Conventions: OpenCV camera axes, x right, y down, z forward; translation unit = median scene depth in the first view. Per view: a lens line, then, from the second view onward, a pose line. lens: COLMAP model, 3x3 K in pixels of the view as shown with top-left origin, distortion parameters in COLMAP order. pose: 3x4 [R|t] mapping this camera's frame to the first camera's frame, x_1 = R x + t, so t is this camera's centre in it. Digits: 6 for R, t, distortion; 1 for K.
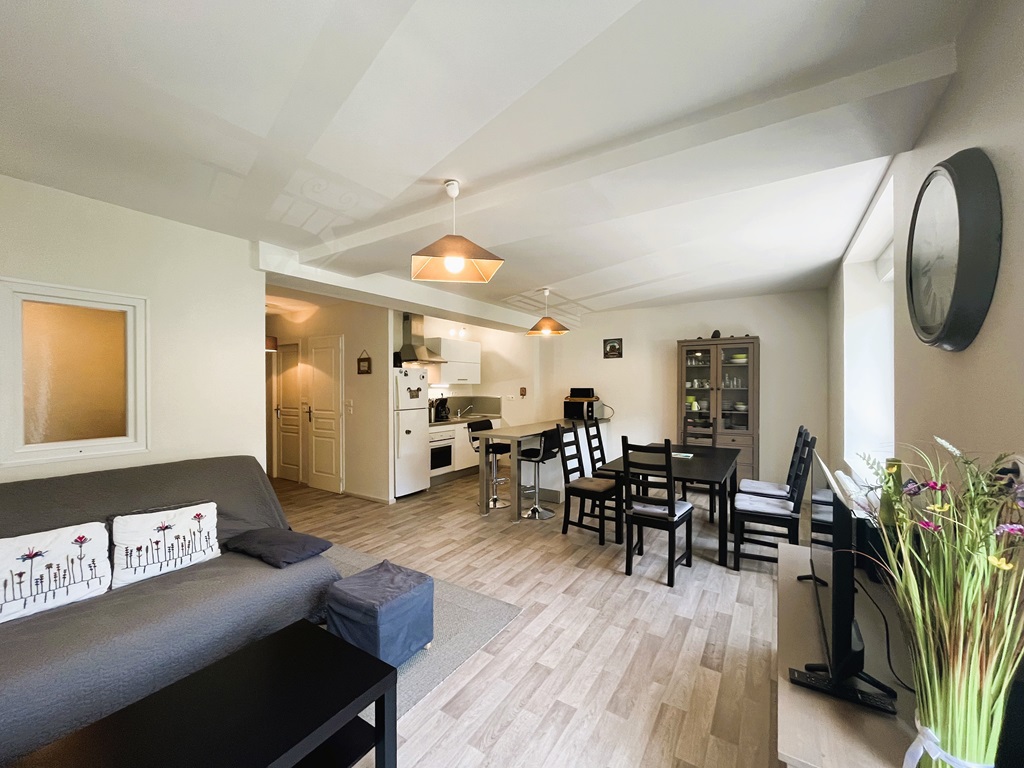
lens RADIAL K [[411.4, 0, 509.0], [0, 411.4, 386.2], [0, 0, 1]] dist [-0.004471, 0.000042]
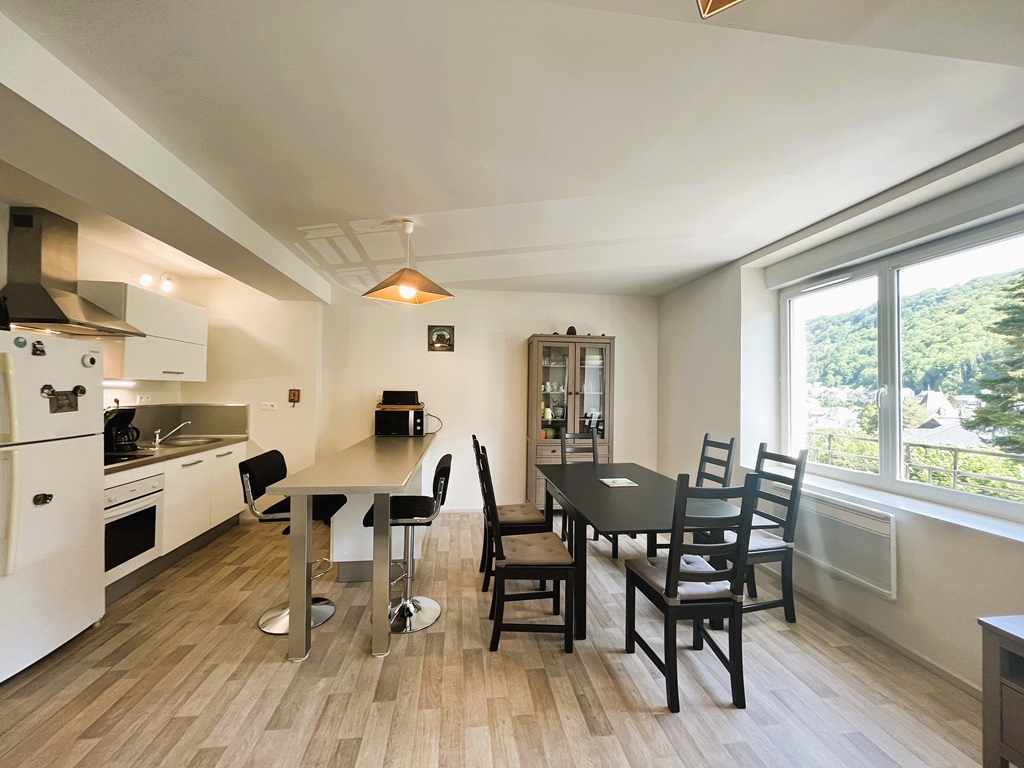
lens RADIAL K [[411.4, 0, 511.0], [0, 411.4, 385.4], [0, 0, 1]] dist [-0.004471, 0.000042]
pose [[0.759146, 0.018462, 0.650658, -0.160338], [-0.011004, 0.999819, -0.015531, 0.004754], [-0.650827, 0.004631, 0.759212, 0.412848]]
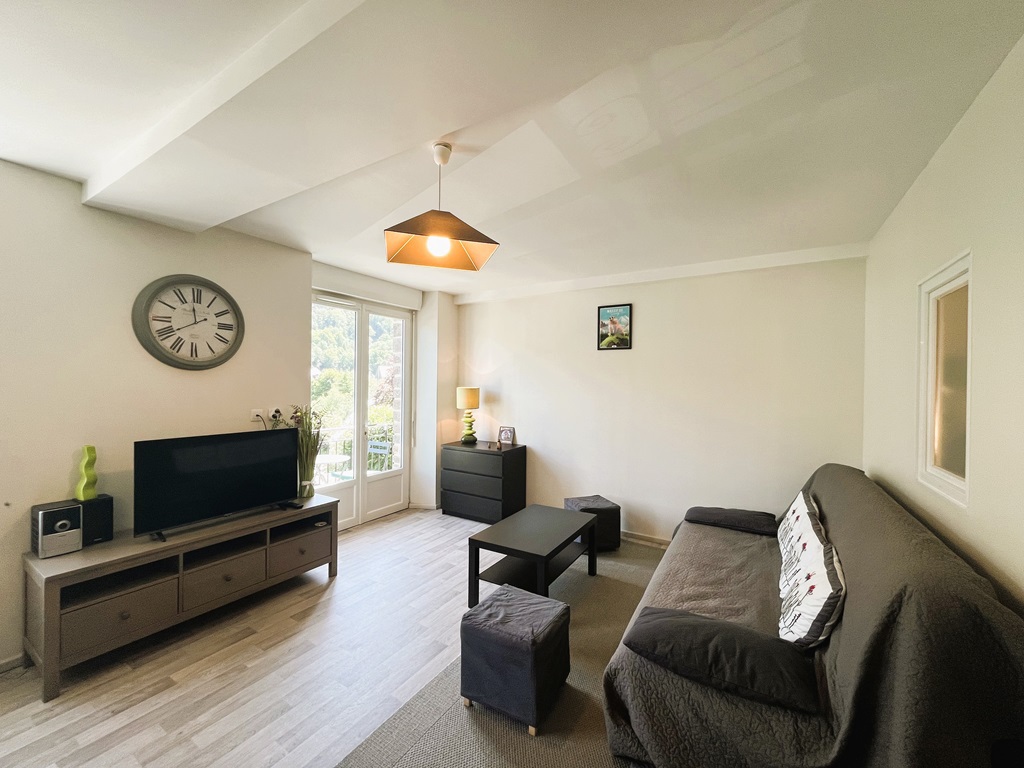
lens RADIAL K [[411.4, 0, 512.3], [0, 411.4, 385.9], [0, 0, 1]] dist [-0.004471, 0.000042]
pose [[-0.999372, -0.007889, -0.034545, -0.108199], [-0.008230, 0.999919, 0.009752, -0.010487], [0.034465, 0.010030, -0.999356, 0.777070]]
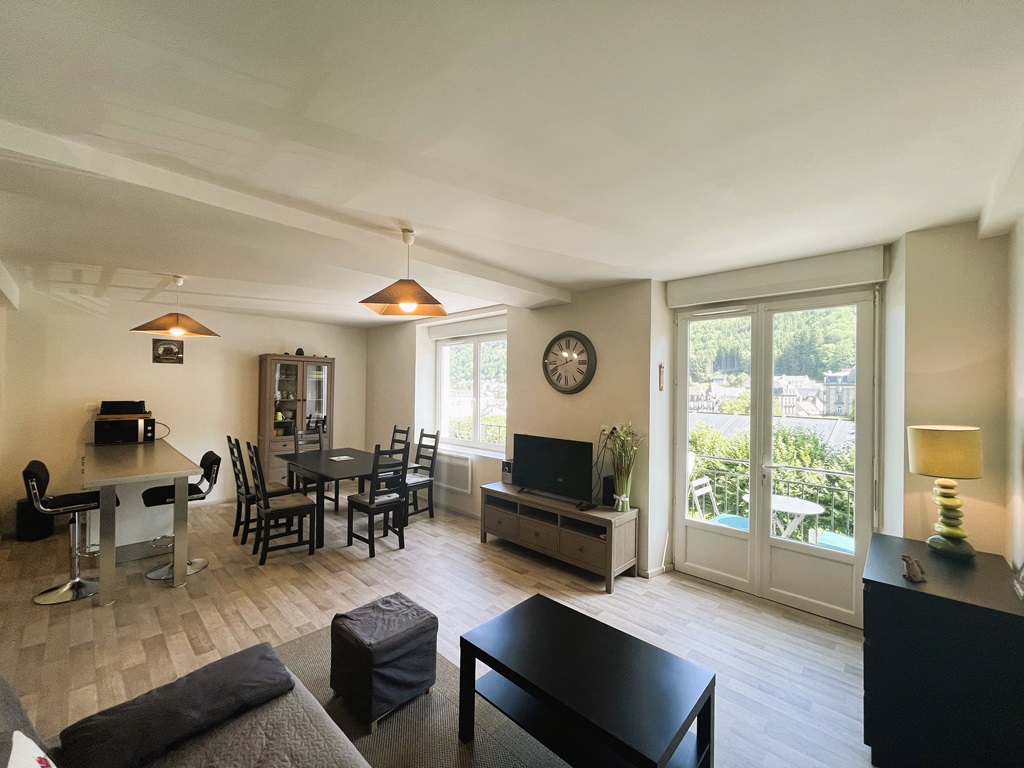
lens RADIAL K [[411.4, 0, 510.2], [0, 411.4, 384.8], [0, 0, 1]] dist [-0.004471, 0.000042]
pose [[0.178590, 0.014011, 0.983824, -0.502340], [-0.012176, 0.999854, -0.012029, -0.028425], [-0.983848, -0.009831, 0.178734, 0.220484]]
